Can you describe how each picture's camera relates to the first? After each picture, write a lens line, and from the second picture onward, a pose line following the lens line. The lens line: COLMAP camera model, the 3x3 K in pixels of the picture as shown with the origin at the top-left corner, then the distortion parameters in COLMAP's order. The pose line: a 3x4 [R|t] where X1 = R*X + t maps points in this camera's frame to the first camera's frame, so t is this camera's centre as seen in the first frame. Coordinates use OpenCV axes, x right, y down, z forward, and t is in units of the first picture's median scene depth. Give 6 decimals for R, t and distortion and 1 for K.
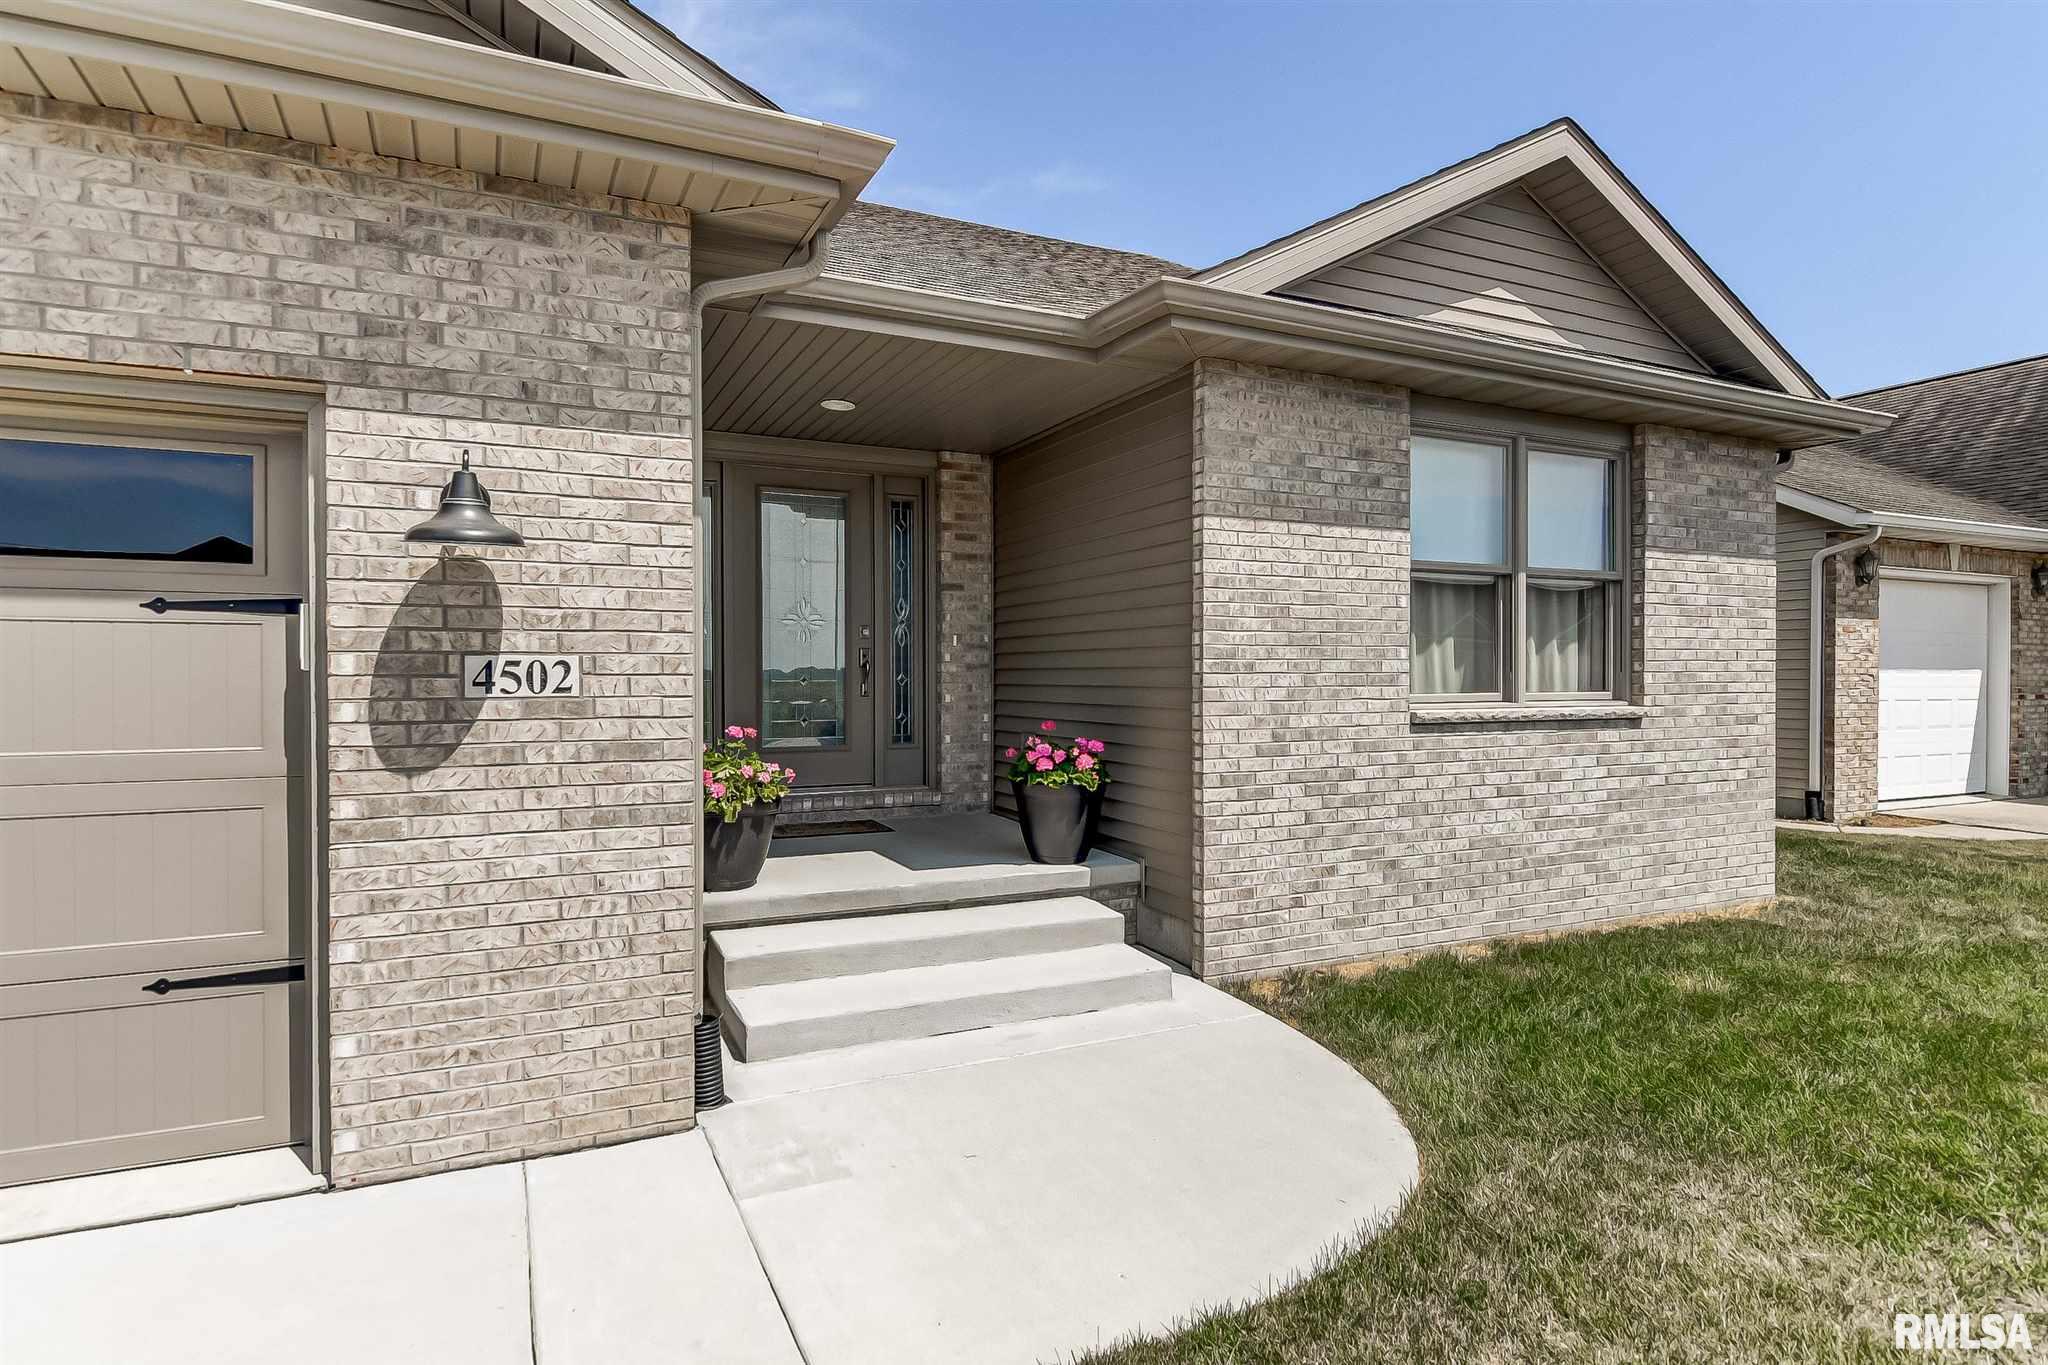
lens RADIAL K [[1105.7, 0, 1025.9], [0, 1105.7, 683.3], [0, 0, 1]] dist [-0.002553, -0.000801]
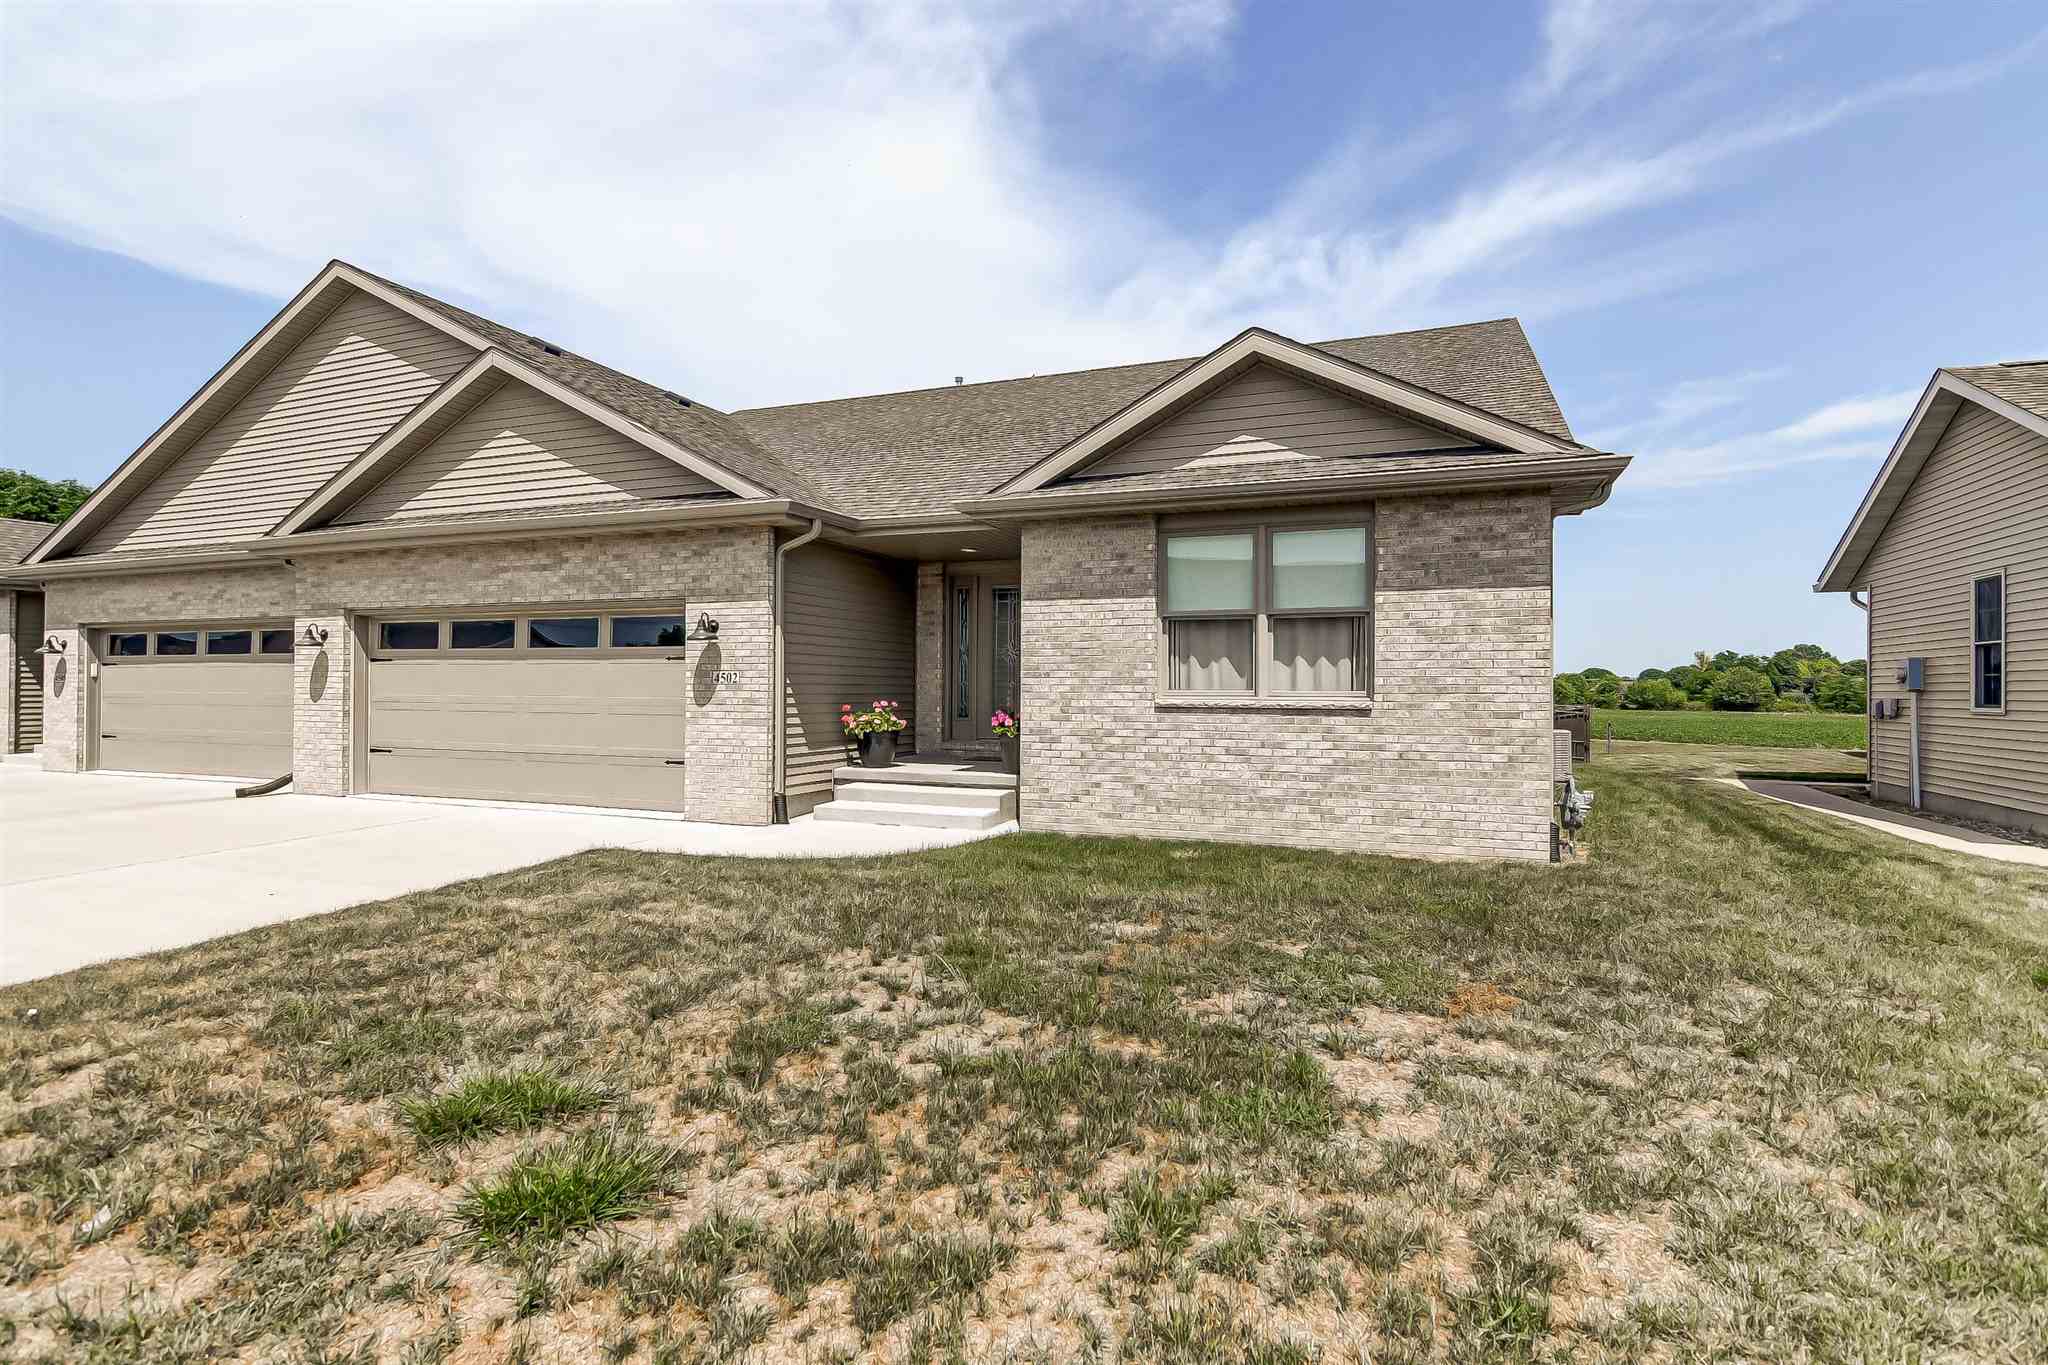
lens RADIAL K [[1025.7, 0, 1017.4], [0, 1025.7, 683.3], [0, 0, 1]] dist [-0.000870, 0.000023]
pose [[0.669538, -0.000903, -0.742777, 1.432145], [-0.011545, 0.999866, -0.011623, 0.021214], [0.742688, 0.016358, 0.669438, -0.241304]]
